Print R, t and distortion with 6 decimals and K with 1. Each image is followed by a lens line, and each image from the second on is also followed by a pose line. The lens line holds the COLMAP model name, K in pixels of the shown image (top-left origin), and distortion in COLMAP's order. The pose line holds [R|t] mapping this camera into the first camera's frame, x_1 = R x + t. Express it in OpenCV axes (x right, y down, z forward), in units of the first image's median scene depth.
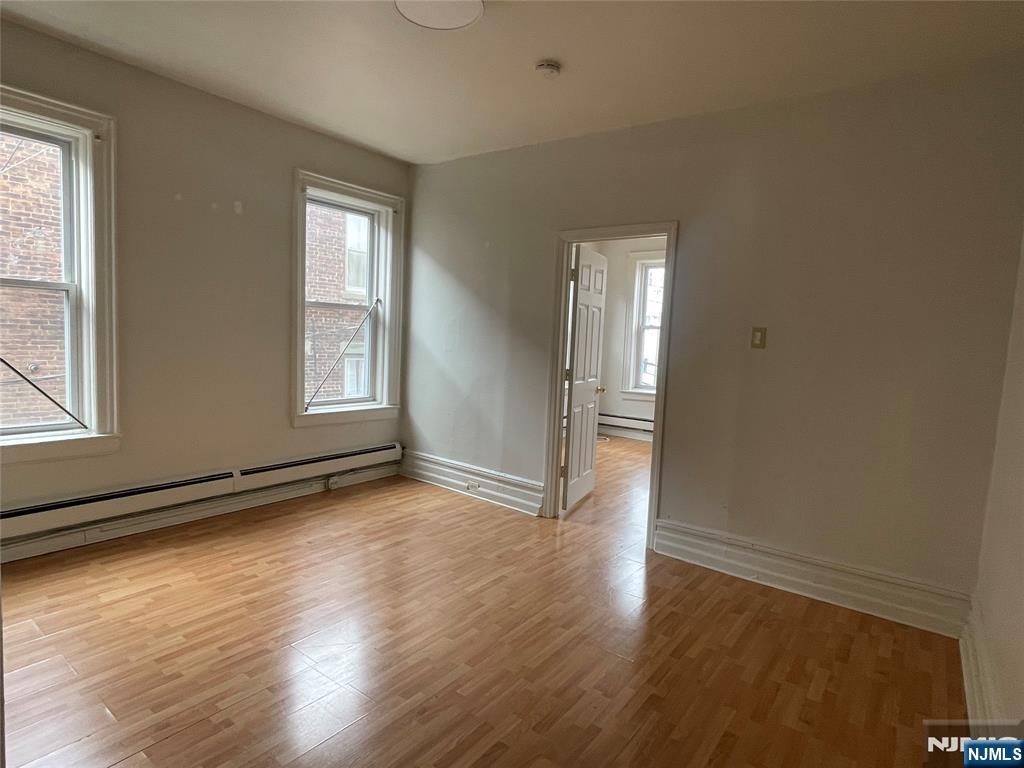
lens RADIAL K [[552.8, 0, 514.2], [0, 552.8, 386.2], [0, 0, 1]] dist [-0.014051, 0.001734]
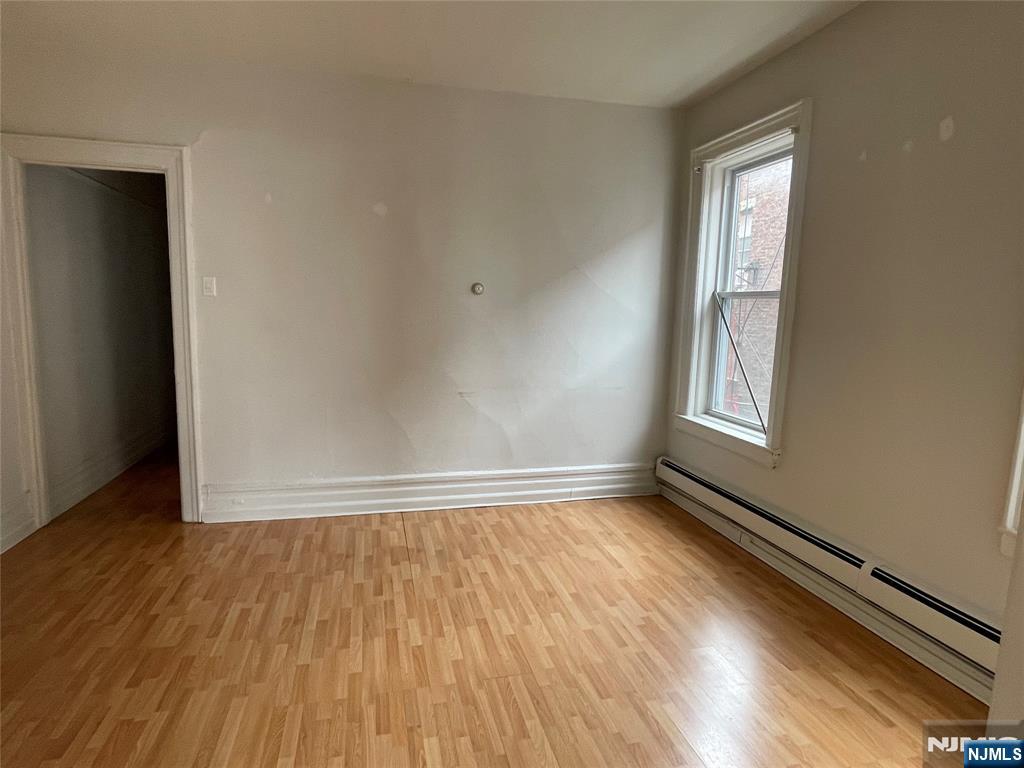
lens RADIAL K [[552.8, 0, 488.7], [0, 552.8, 376.7], [0, 0, 1]] dist [-0.014051, 0.001734]
pose [[-0.637444, 0.025189, -0.770085, 0.323160], [-0.138452, 0.979453, 0.146642, -0.113290], [0.757955, 0.200096, -0.620859, 1.324430]]
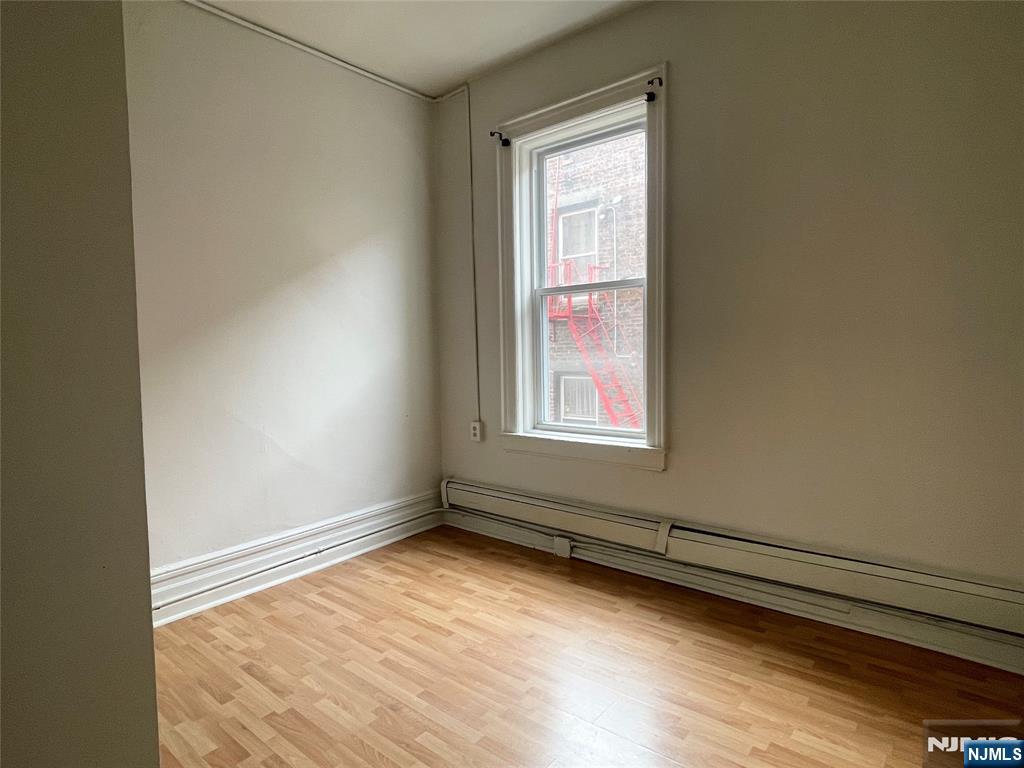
lens RADIAL K [[552.8, 0, 514.3], [0, 552.8, 381.6], [0, 0, 1]] dist [-0.014051, 0.001734]
pose [[-0.045773, 0.037775, -0.998237, 0.129715], [-0.065205, 0.997041, 0.040720, -0.041575], [0.996822, 0.066954, -0.043175, 0.888922]]
